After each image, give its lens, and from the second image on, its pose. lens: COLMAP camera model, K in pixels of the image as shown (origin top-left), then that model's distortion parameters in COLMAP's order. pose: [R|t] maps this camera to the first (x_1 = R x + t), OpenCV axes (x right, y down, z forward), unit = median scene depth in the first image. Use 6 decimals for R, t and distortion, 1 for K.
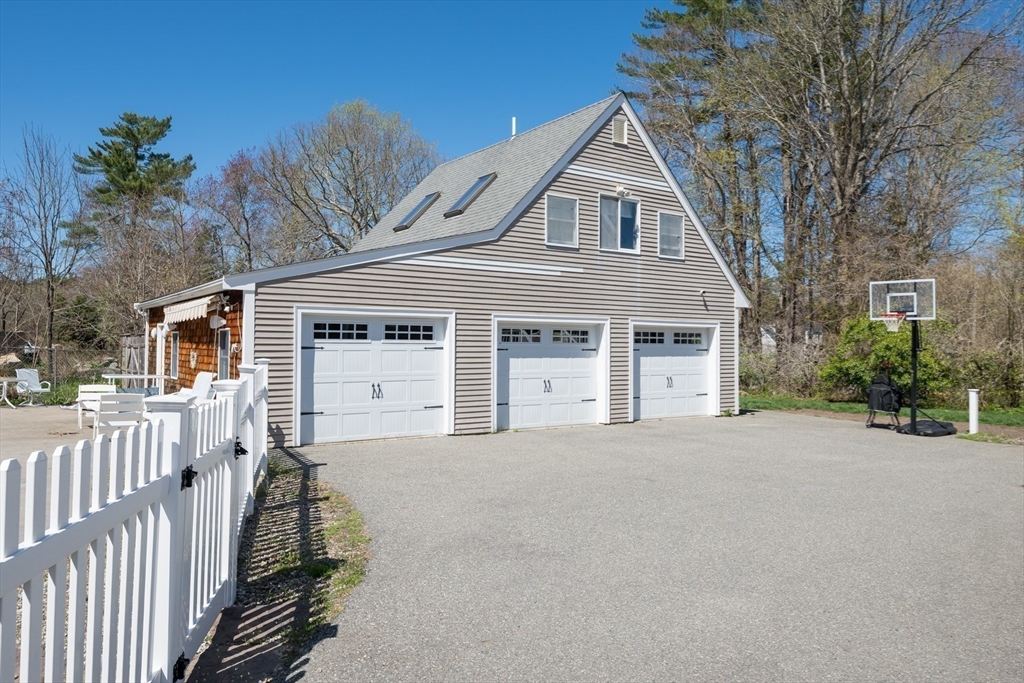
lens RADIAL K [[788.5, 0, 512.0], [0, 788.5, 341.5], [0, 0, 1]] dist [-0.007104, -0.003927]
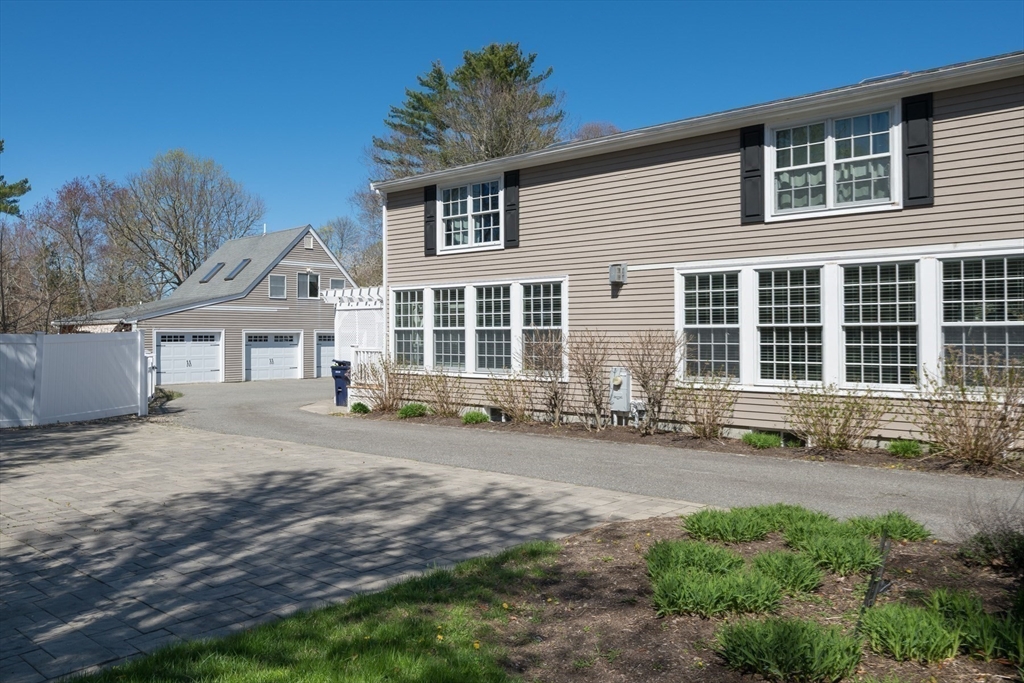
lens RADIAL K [[788.8, 0, 512.0], [0, 788.8, 341.5], [0, 0, 1]] dist [-0.015837, -0.001008]
pose [[0.978996, -0.010694, 0.203598, 0.243386], [0.008447, 0.999894, 0.011899, -0.018812], [-0.203703, -0.009930, 0.978982, -1.232343]]
